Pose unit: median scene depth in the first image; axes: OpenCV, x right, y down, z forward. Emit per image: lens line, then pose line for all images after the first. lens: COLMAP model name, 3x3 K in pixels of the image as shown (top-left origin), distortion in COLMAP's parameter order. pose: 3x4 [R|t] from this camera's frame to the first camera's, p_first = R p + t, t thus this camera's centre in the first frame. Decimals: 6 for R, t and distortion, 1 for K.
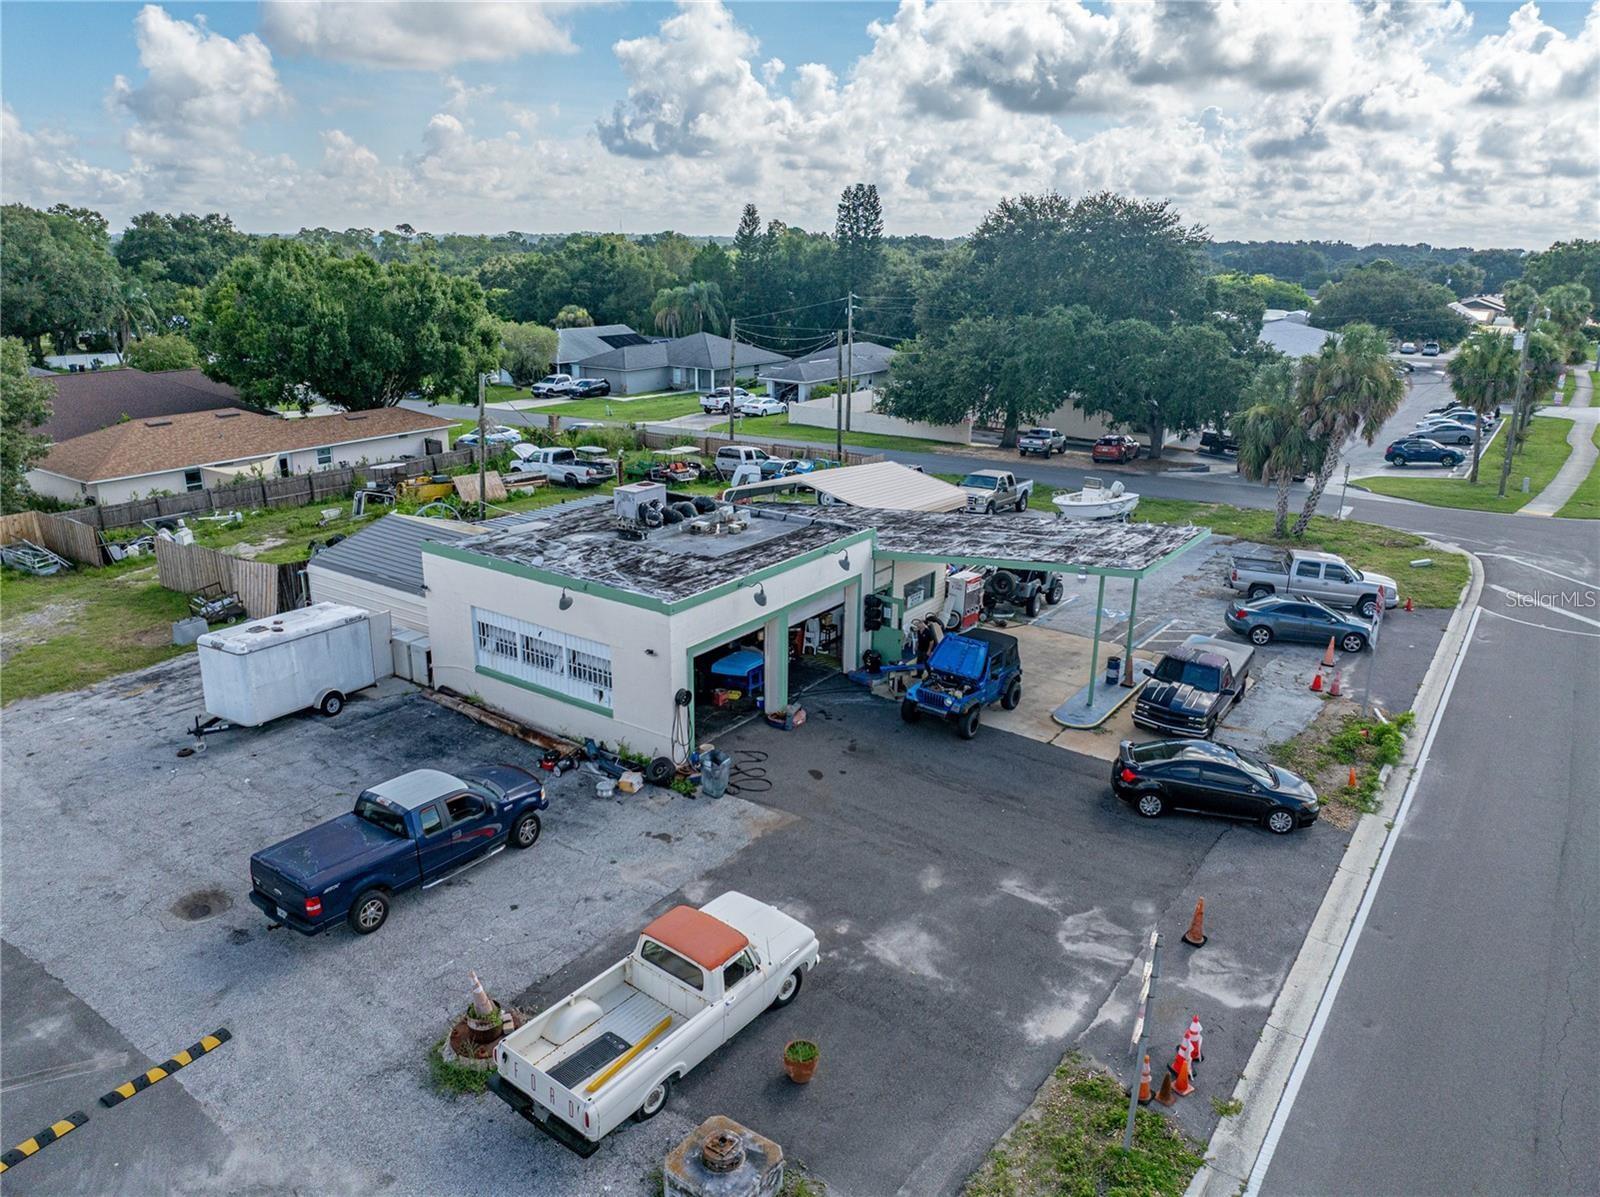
lens RADIAL K [[1122.1, 0, 800.0], [0, 1122.1, 598.5], [0, 0, 1]] dist [-0.035116, -0.000639]
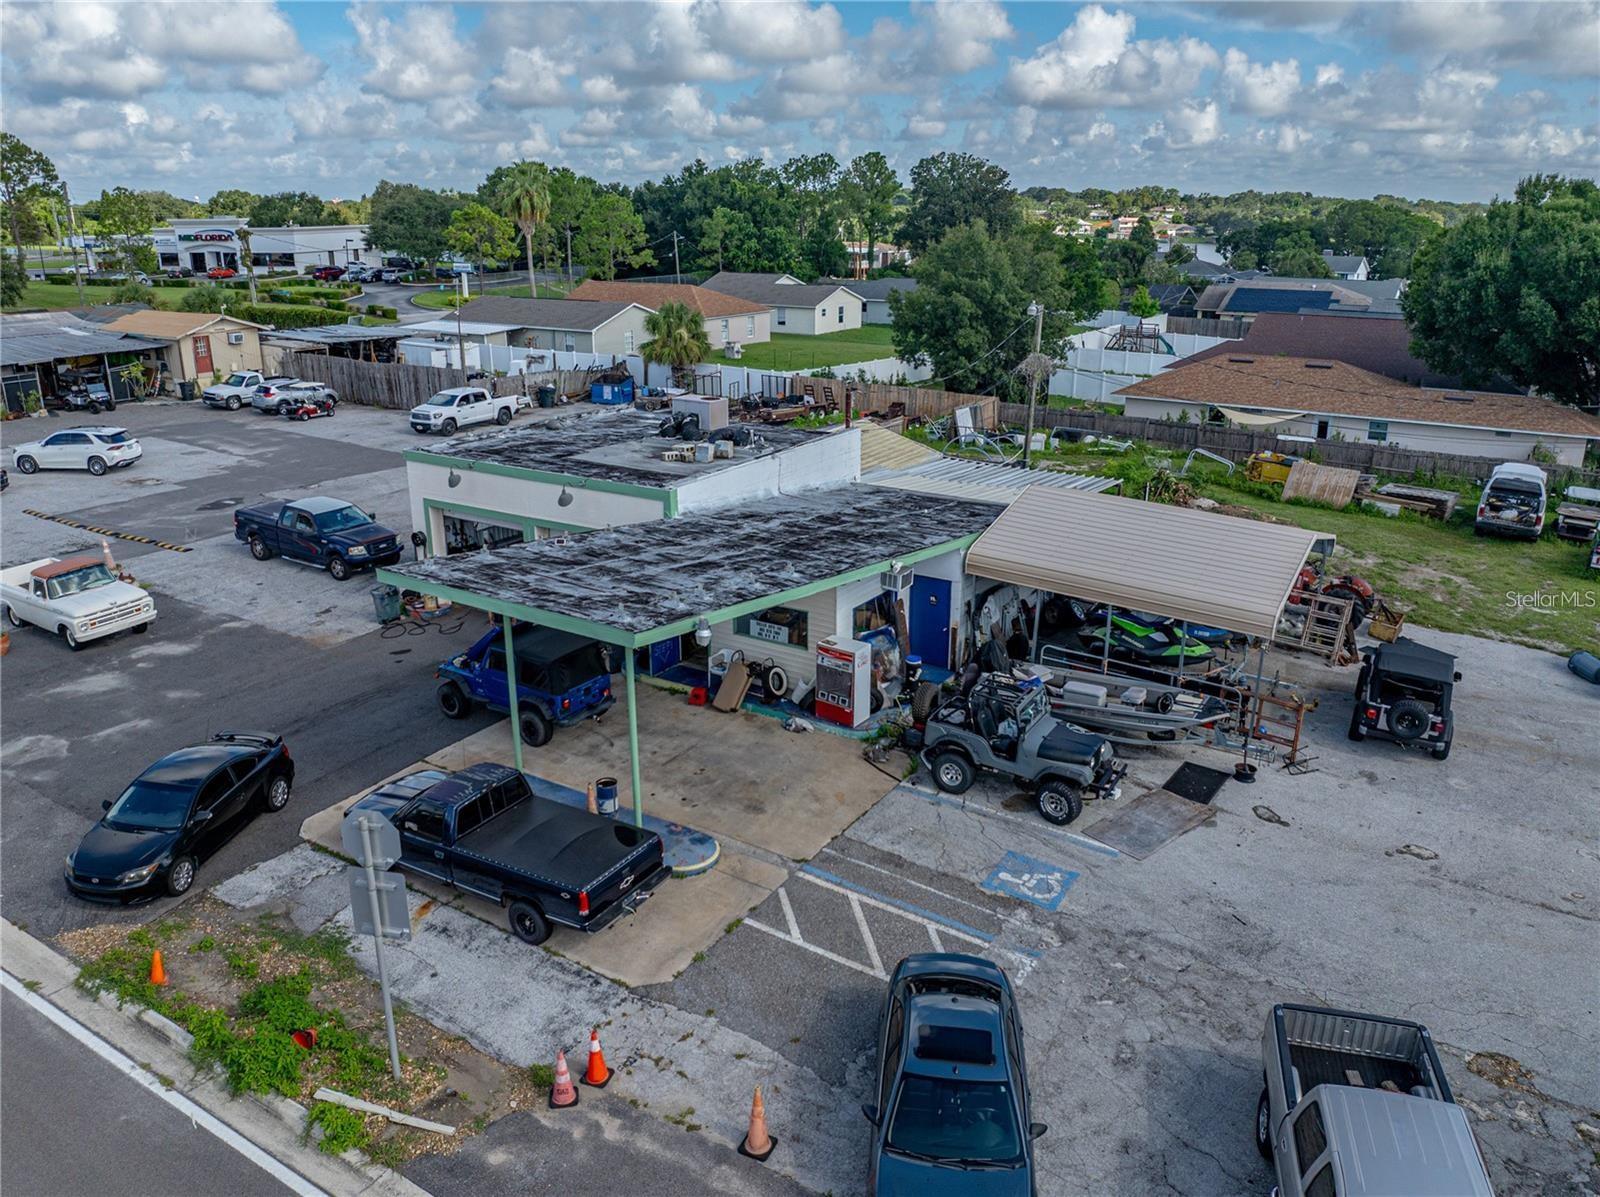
lens RADIAL K [[1205.1, 0, 800.0], [0, 1205.1, 598.5], [0, 0, 1]] dist [-0.031257, -0.004197]
pose [[0.039023, 0.300722, -0.952913, 0.794848], [-0.303581, 0.912131, 0.275420, -0.225817], [0.952006, 0.278539, 0.126888, 0.892224]]
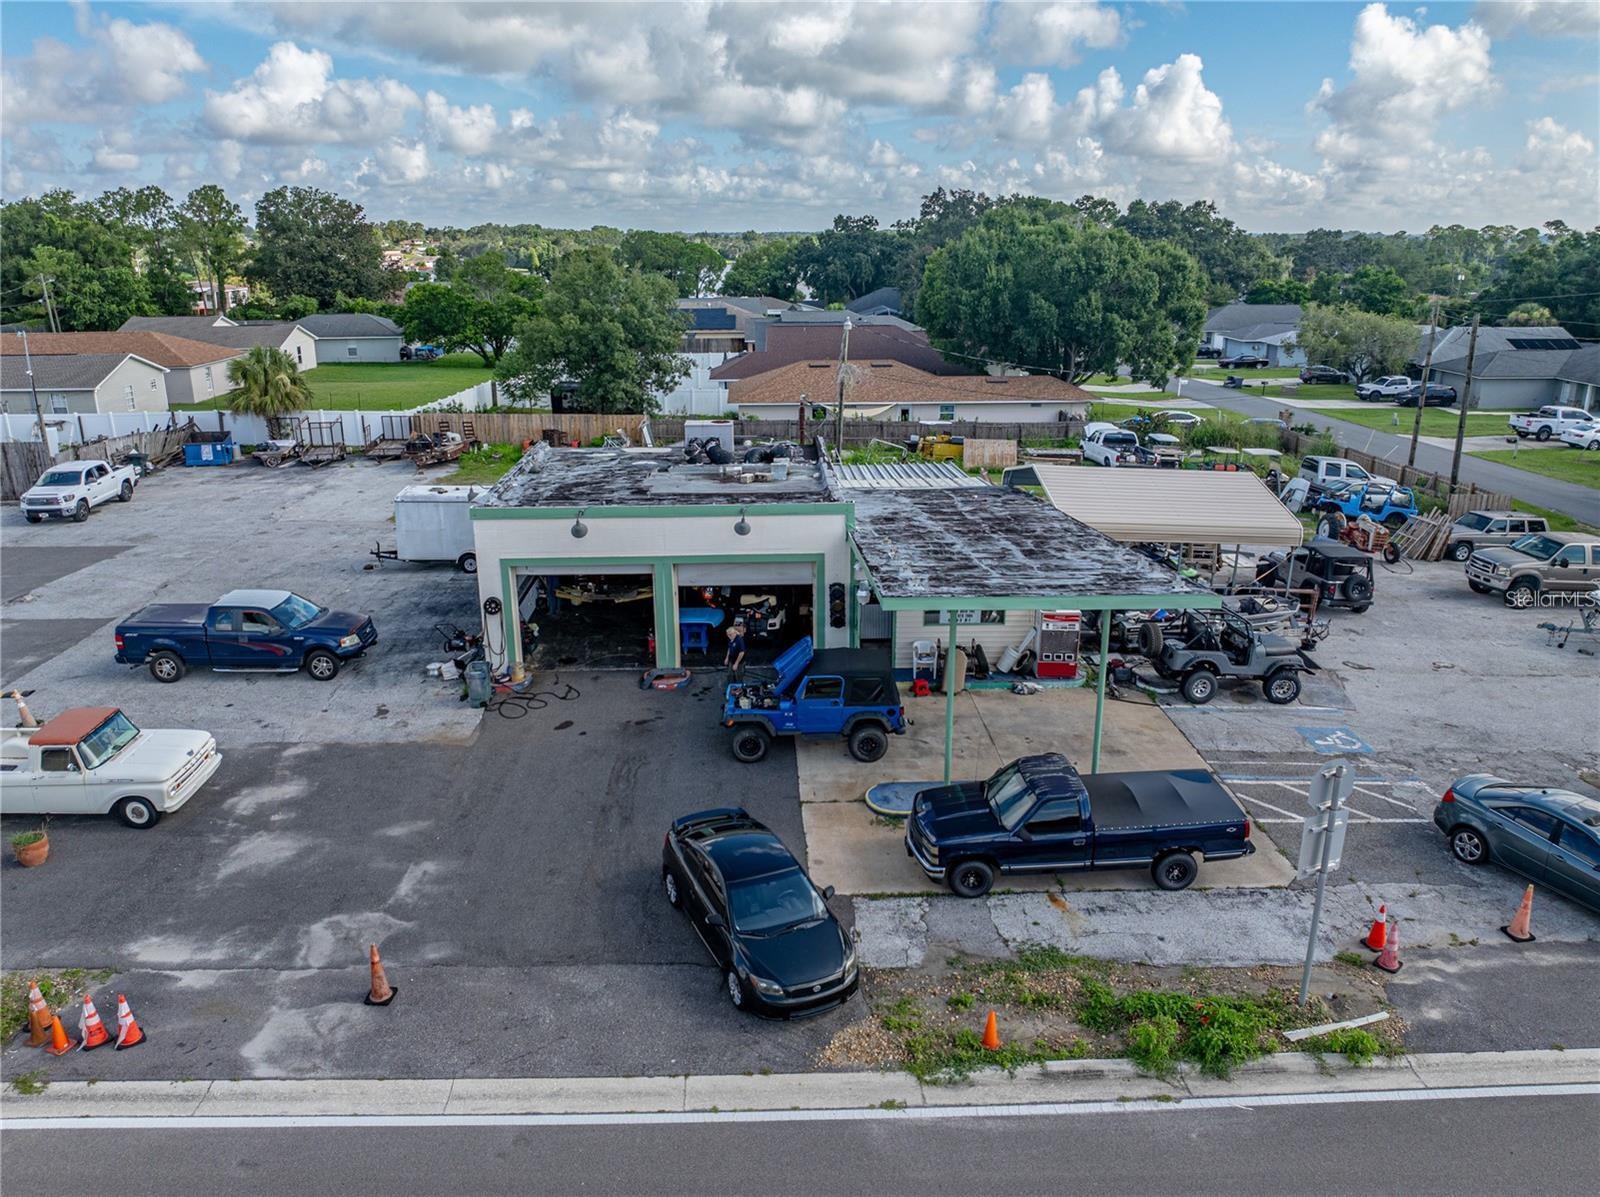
lens RADIAL K [[1153.7, 0, 800.0], [0, 1153.7, 598.5], [0, 0, 1]] dist [-0.037622, 0.005387]
pose [[0.606501, 0.226264, -0.762208, 0.623183], [-0.232579, 0.967209, 0.102052, -0.064900], [0.760305, 0.115379, 0.639237, 0.394095]]
